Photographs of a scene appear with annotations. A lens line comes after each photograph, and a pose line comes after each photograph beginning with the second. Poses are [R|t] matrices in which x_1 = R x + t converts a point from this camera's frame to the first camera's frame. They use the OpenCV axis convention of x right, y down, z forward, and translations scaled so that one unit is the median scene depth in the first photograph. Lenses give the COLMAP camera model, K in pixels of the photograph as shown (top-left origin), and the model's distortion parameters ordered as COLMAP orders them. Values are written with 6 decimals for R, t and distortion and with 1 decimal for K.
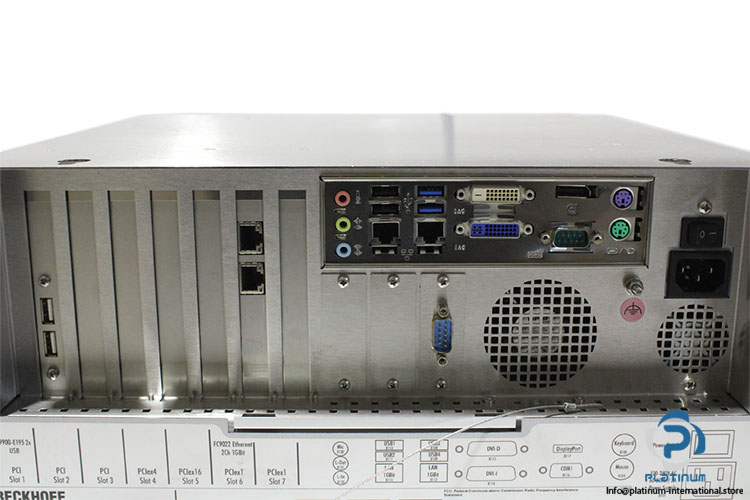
lens RADIAL K [[868.4, 0, 375.0], [0, 868.4, 250.0], [0, 0, 1]] dist [-0.115186, 0.154067]
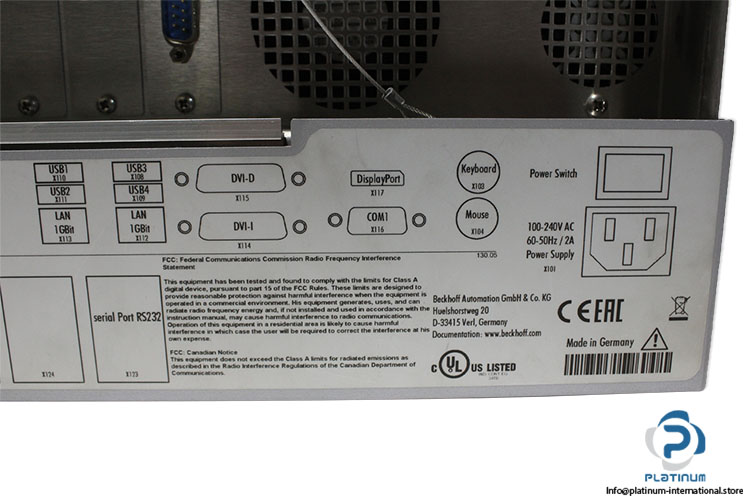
lens RADIAL K [[726.2, 0, 375.0], [0, 726.2, 250.0], [0, 0, 1]] dist [-0.114529, 0.014336]
pose [[0.999742, -0.009173, 0.020793, 0.205878], [0.008864, 0.999850, 0.014895, 0.261918], [-0.020927, -0.014706, 0.999673, 0.512511]]
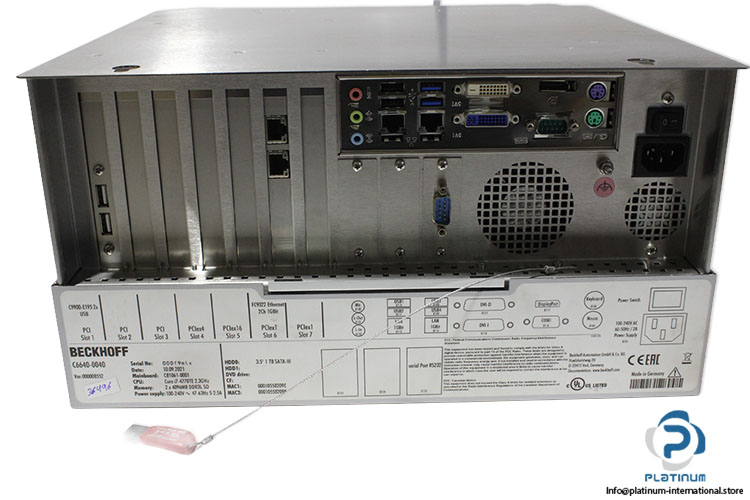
lens RADIAL K [[868.4, 0, 375.0], [0, 868.4, 250.0], [0, 0, 1]] dist [-0.115186, 0.154067]
pose [[0.999828, -0.015577, 0.010042, -0.026441], [0.013934, 0.989053, 0.146905, -0.023042], [-0.012220, -0.146740, 0.989100, -0.173456]]
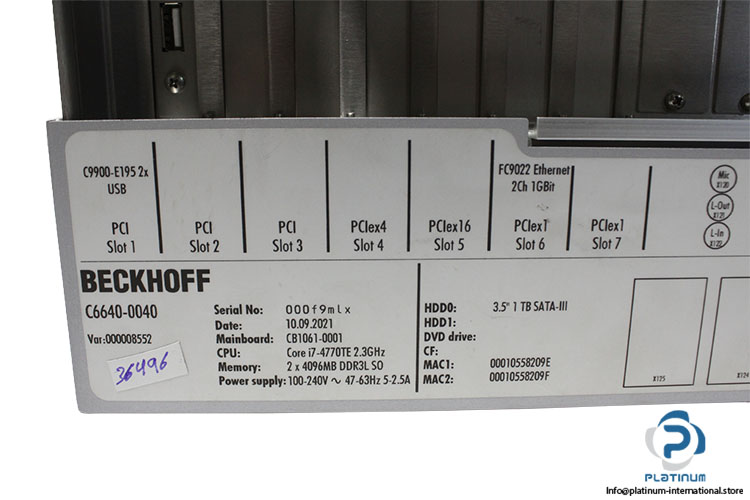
lens RADIAL K [[763.2, 0, 375.5], [0, 763.2, 294.4], [0, 0, 1]] dist [-0.147858, 0.002052]
pose [[0.999104, -0.007017, 0.041749, -0.274611], [0.004237, 0.997790, 0.066314, 0.262386], [-0.042122, -0.066078, 0.996925, 0.512039]]
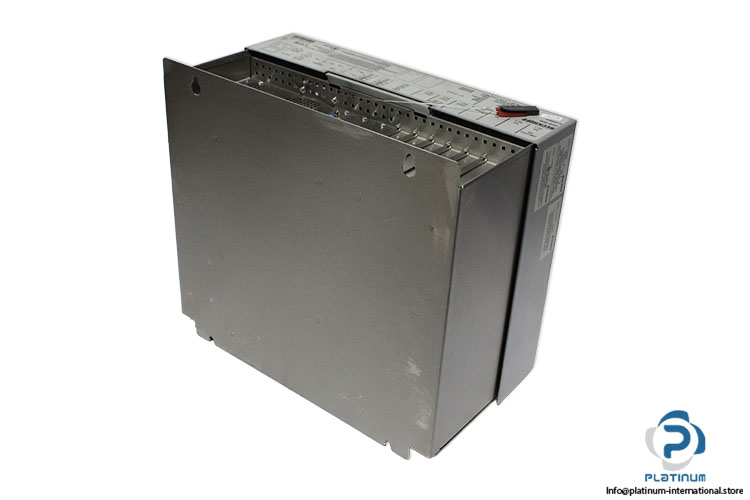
lens RADIAL K [[868.4, 0, 375.0], [0, 868.4, 250.0], [0, 0, 1]] dist [-0.115186, 0.154067]
pose [[-0.783298, -0.356870, 0.509007, -1.208432], [0.615616, -0.559081, 0.555379, -1.195760], [0.086378, 0.748380, 0.657622, -0.128025]]
